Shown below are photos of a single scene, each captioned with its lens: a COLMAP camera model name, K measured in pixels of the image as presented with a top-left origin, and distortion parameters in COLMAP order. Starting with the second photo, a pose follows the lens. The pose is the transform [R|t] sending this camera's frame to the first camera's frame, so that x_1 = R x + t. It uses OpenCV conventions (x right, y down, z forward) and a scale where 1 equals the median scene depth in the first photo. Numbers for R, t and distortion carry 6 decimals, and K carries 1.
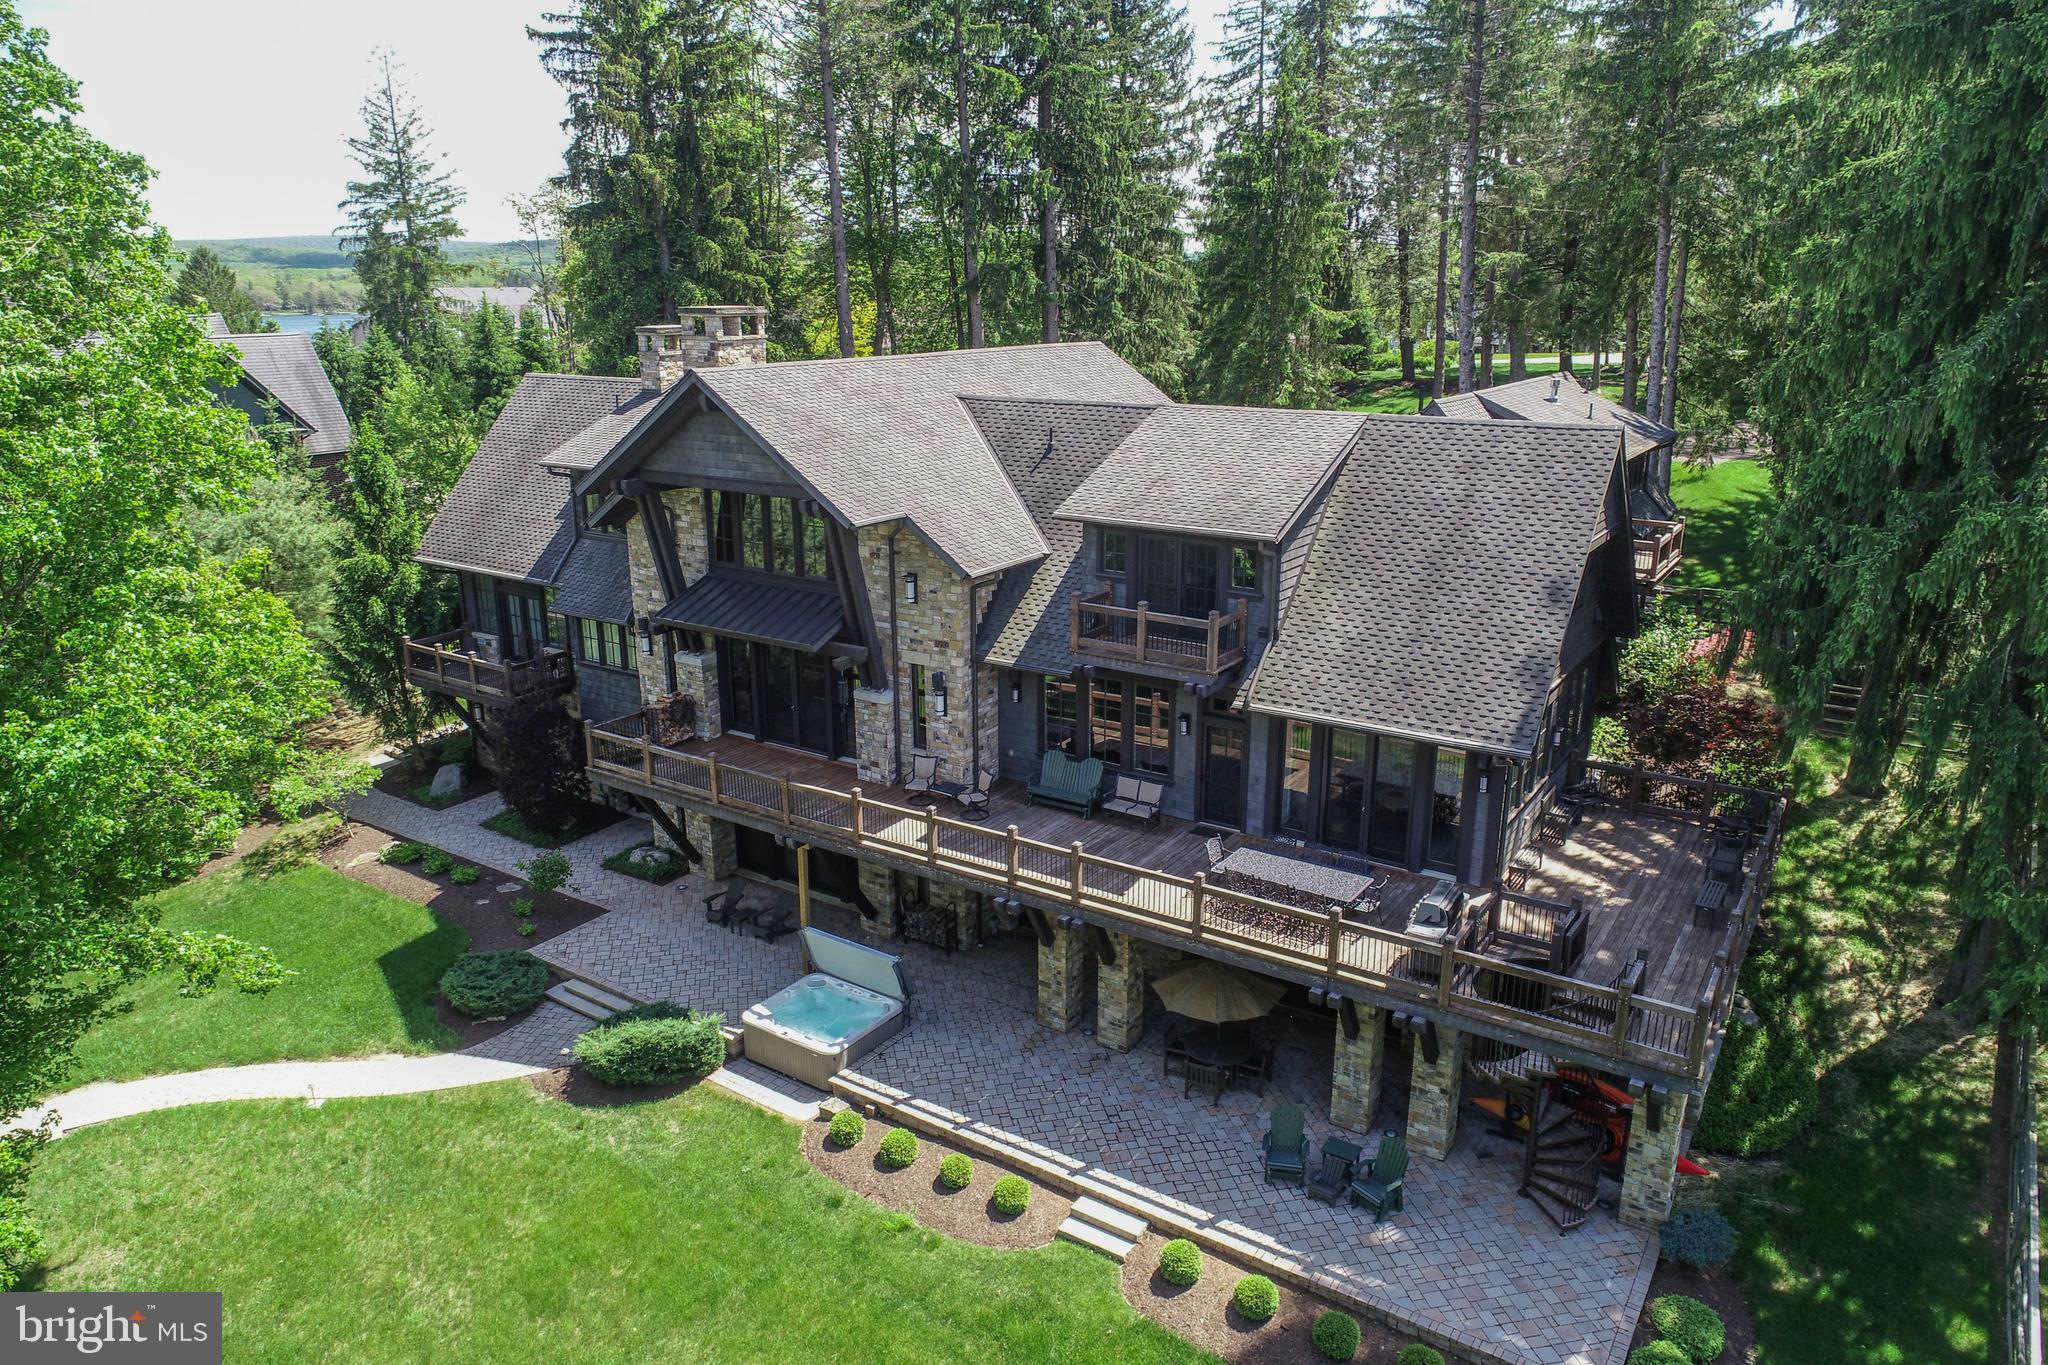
lens RADIAL K [[1368.1, 0, 1021.4], [0, 1368.1, 691.5], [0, 0, 1]] dist [-0.001293, -0.001580]
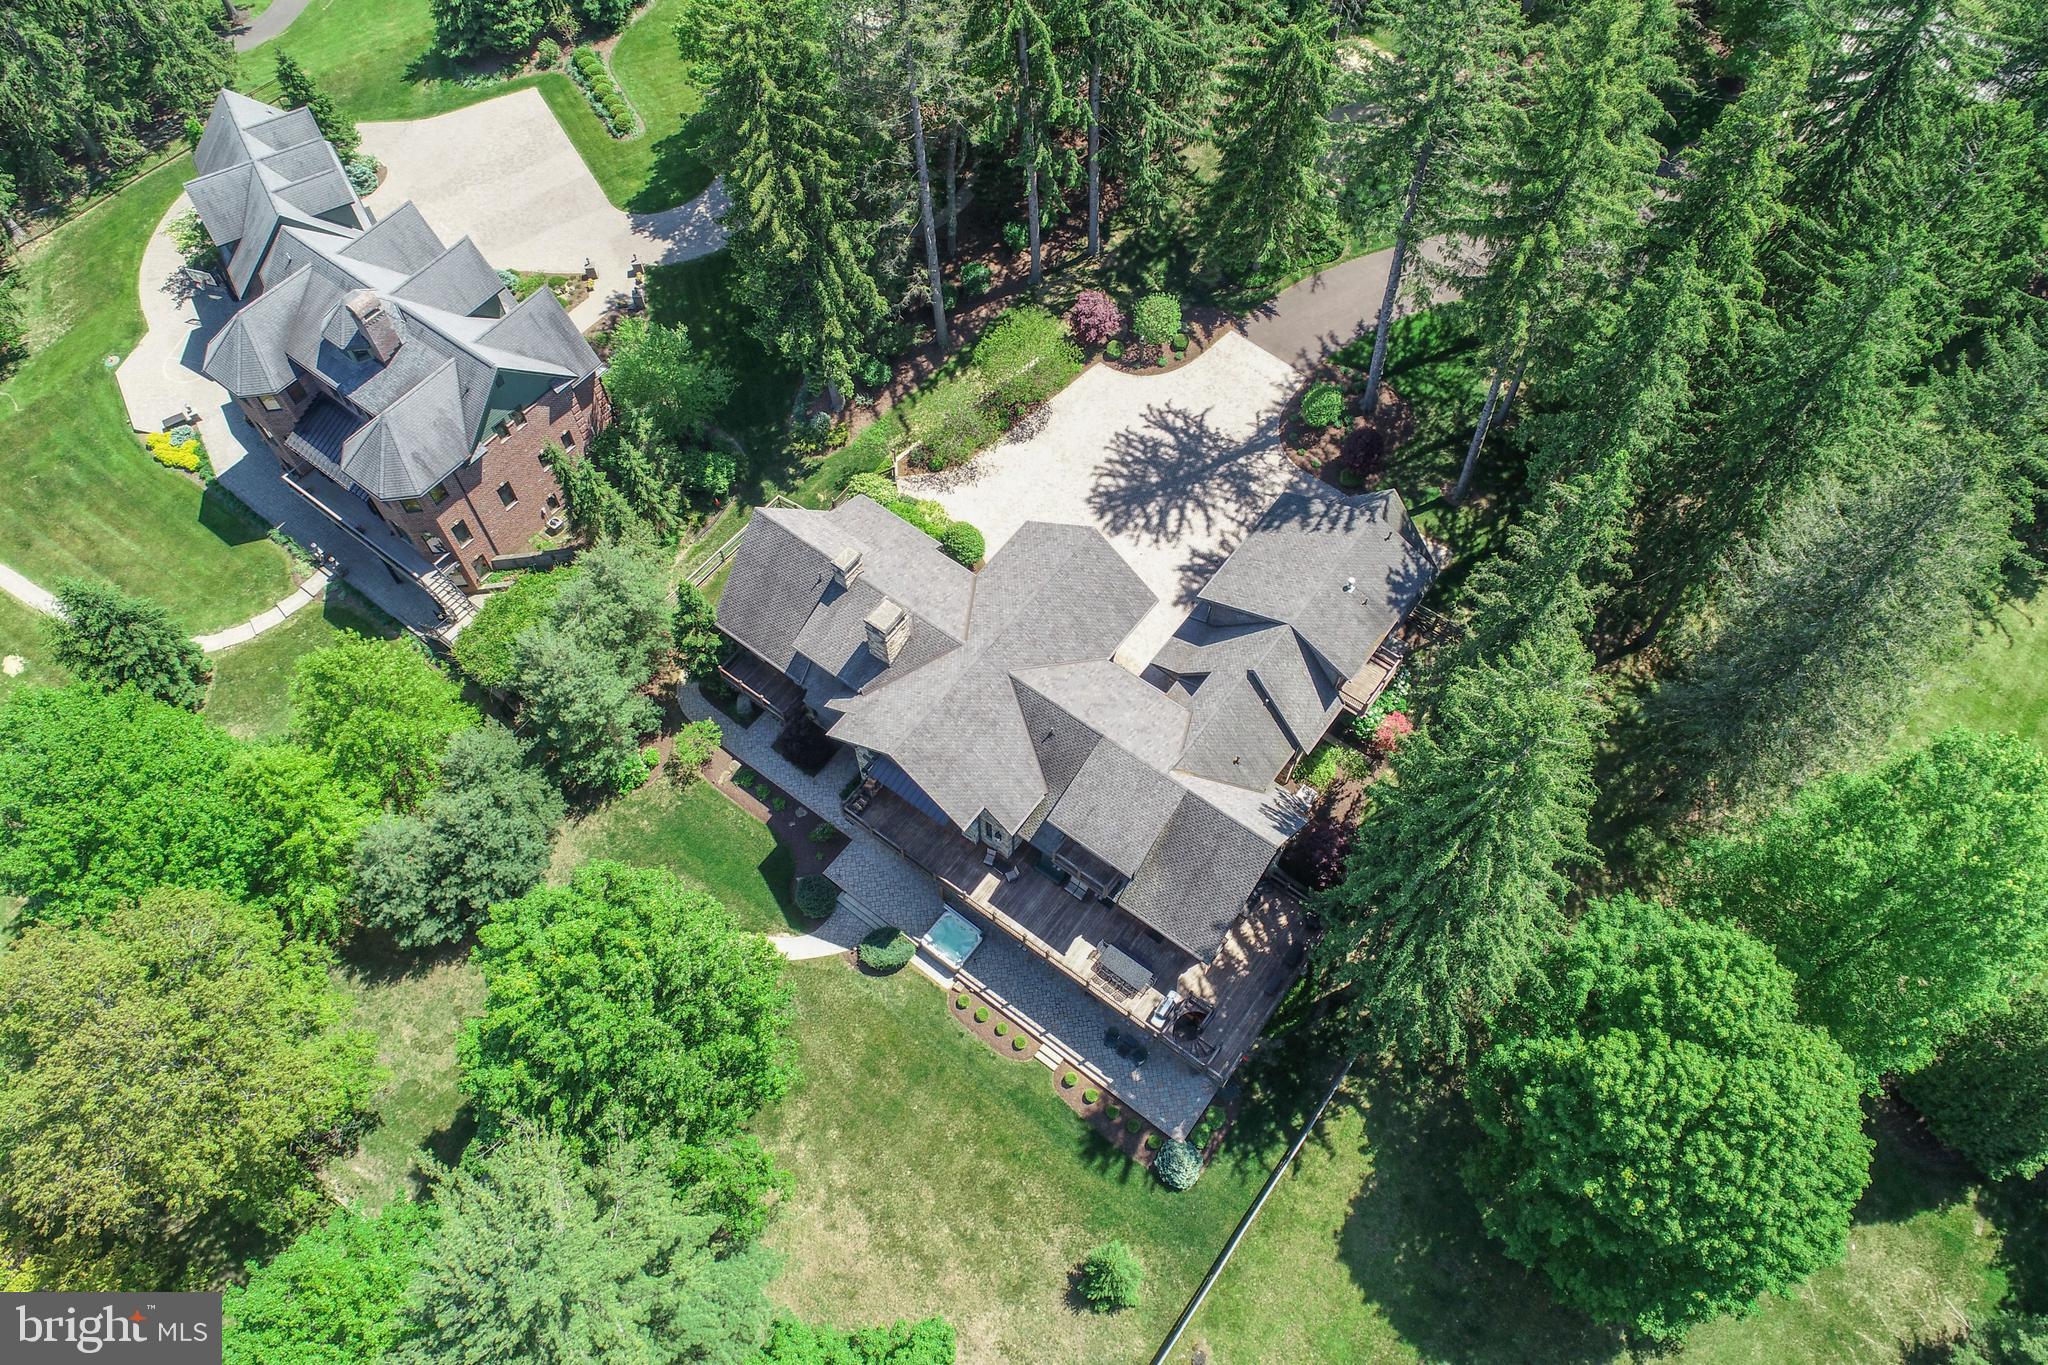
lens RADIAL K [[1378.0, 0, 1024.4], [0, 1378.0, 687.6], [0, 0, 1]] dist [-0.000832, -0.001909]
pose [[0.998667, 0.048350, -0.018065, 0.015861], [-0.023051, 0.730939, 0.682053, -1.878665], [0.046182, -0.680728, 0.731080, -0.570229]]
